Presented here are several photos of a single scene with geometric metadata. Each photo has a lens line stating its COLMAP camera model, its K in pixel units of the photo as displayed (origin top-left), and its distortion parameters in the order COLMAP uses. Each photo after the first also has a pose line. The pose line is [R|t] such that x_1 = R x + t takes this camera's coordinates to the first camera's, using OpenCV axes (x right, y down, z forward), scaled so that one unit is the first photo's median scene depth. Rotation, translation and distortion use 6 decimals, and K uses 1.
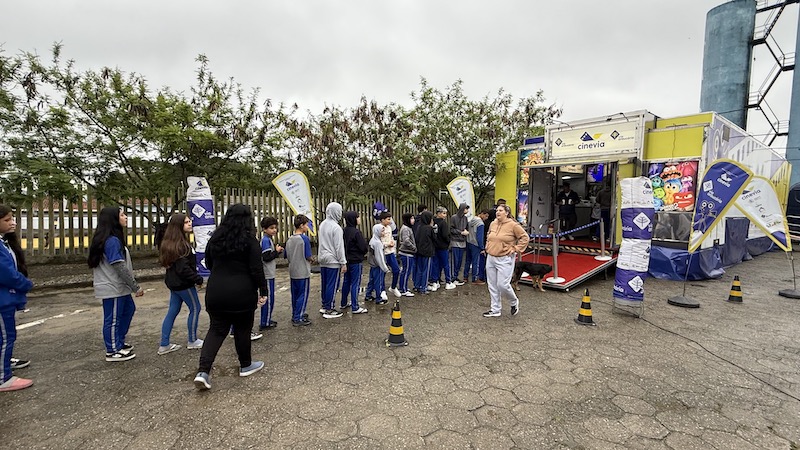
lens RADIAL K [[362.7, 0, 399.8], [0, 362.7, 224.0], [0, 0, 1]] dist [0.001596, -0.000661]
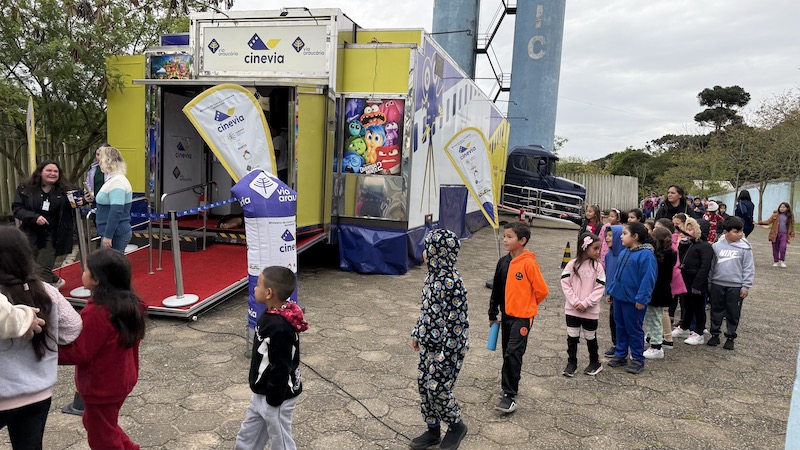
lens RADIAL K [[558.2, 0, 409.6], [0, 558.2, 233.4], [0, 0, 1]] dist [0.076991, -0.102121]
pose [[0.804068, -0.042995, 0.592980, 0.183531], [0.001984, 0.997570, 0.069640, 0.001583], [-0.594533, -0.054819, 0.802200, 0.130785]]
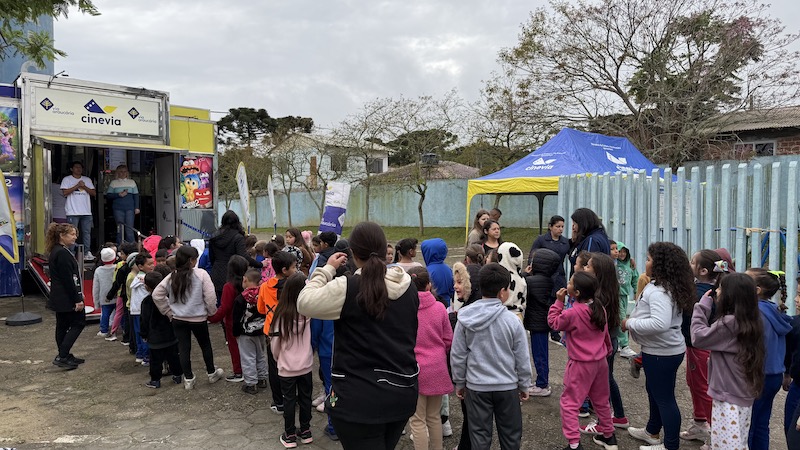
lens RADIAL K [[558.2, 0, 396.2], [0, 558.2, 229.0], [0, 0, 1]] dist [0.076991, -0.102121]
pose [[-0.062768, -0.059087, 0.996278, -0.721681], [0.052026, 0.996695, 0.062389, -0.044292], [-0.996671, 0.055748, -0.059487, 0.546204]]
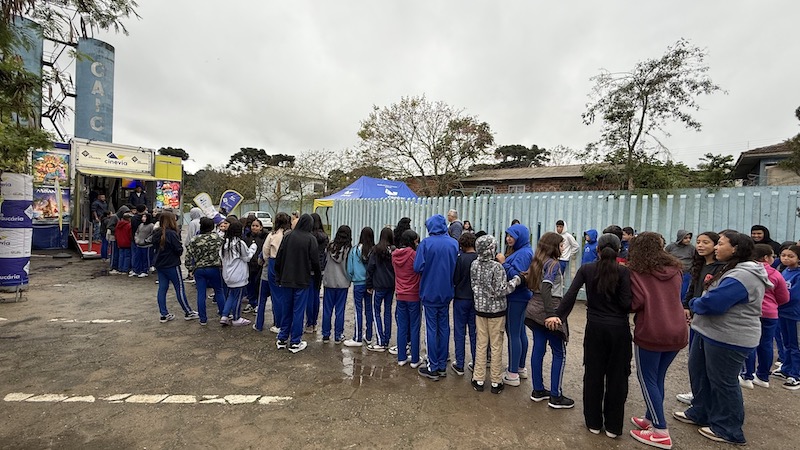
lens RADIAL K [[362.7, 0, 397.6], [0, 362.7, 226.1], [0, 0, 1]] dist [0.001596, -0.000661]
pose [[-0.163370, -0.052146, 0.985186, -1.208560], [0.013550, 0.998389, 0.055092, -0.031795], [-0.986472, 0.022350, -0.162400, 0.152800]]
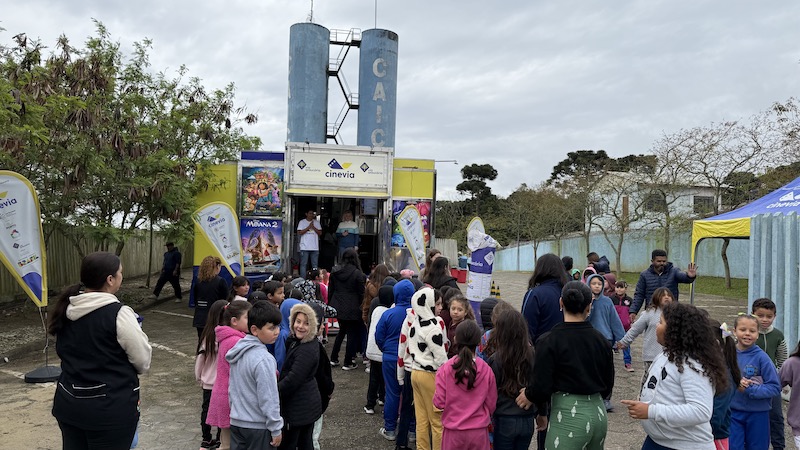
lens RADIAL K [[558.2, 0, 405.8], [0, 558.2, 224.3], [0, 0, 1]] dist [0.076991, -0.102121]
pose [[0.510304, 0.024302, 0.859651, -0.638279], [0.032144, 0.998363, -0.047305, -0.025457], [-0.859393, 0.051773, 0.508687, 0.181332]]
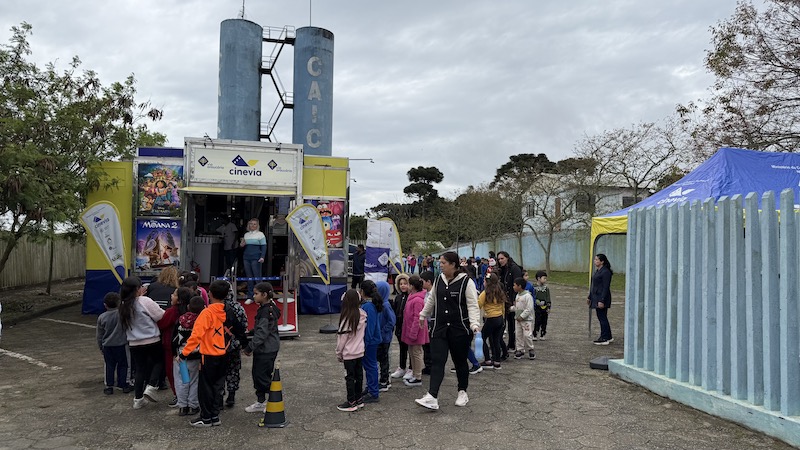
lens RADIAL K [[558.2, 0, 407.4], [0, 558.2, 230.4], [0, 0, 1]] dist [0.076991, -0.102121]
pose [[0.432239, 0.016032, 0.901617, -0.553259], [0.043504, 0.998307, -0.038608, -0.013164], [-0.900709, 0.055912, 0.430810, 0.105336]]
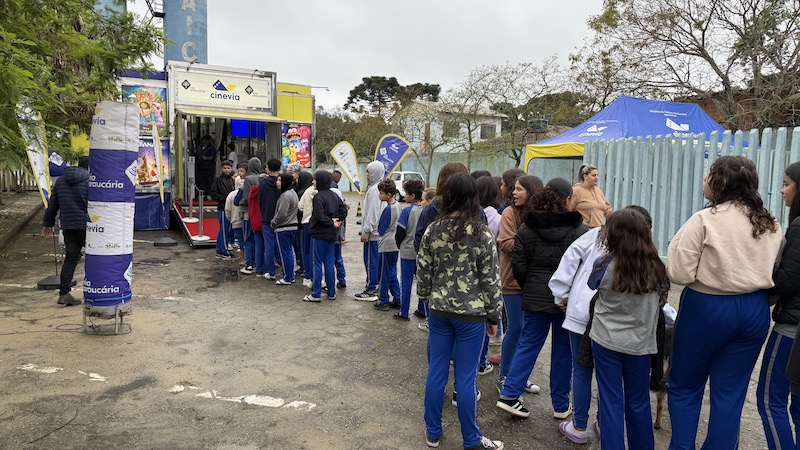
lens RADIAL K [[558.2, 0, 399.8], [0, 558.2, 231.0], [0, 0, 1]] dist [0.076991, -0.102121]
pose [[0.167387, -0.118708, 0.978719, -0.941231], [0.039309, 0.992739, 0.113686, -0.023841], [-0.985107, 0.019443, 0.170838, 0.357890]]
